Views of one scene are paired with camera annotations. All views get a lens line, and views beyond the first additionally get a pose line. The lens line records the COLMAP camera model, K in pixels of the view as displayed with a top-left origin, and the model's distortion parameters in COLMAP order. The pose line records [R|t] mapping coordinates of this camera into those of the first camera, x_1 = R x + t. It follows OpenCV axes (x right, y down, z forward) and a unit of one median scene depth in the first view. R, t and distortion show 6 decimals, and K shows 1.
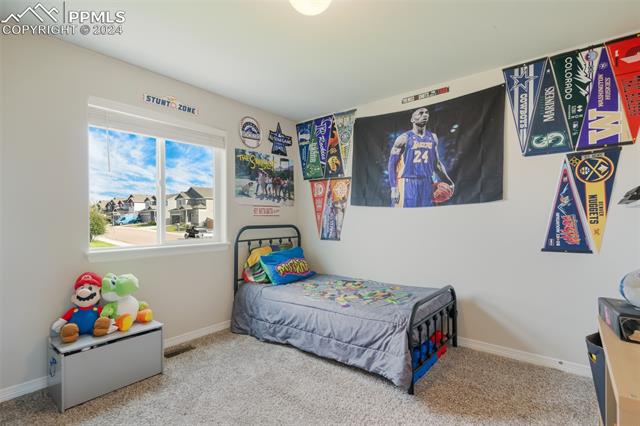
lens RADIAL K [[300.8, 0, 311.3], [0, 300.8, 219.7], [0, 0, 1]] dist [0.003688, -0.000233]
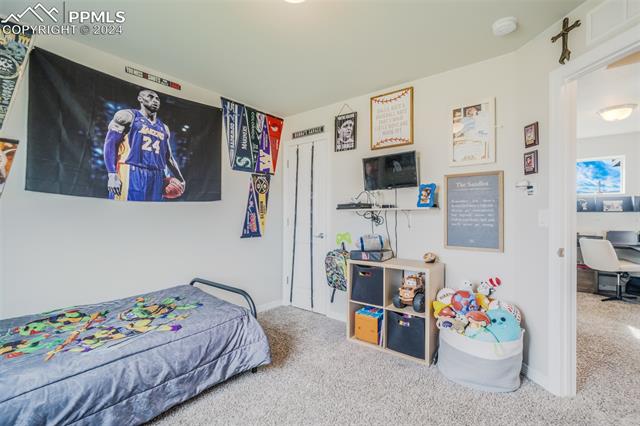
lens RADIAL K [[300.8, 0, 320.1], [0, 300.8, 210.2], [0, 0, 1]] dist [0.003688, -0.000233]
pose [[-0.014800, 0.020584, 0.999679, -0.640928], [-0.003534, 0.999781, -0.020638, -0.000095], [-0.999884, -0.003838, -0.014724, 0.620165]]
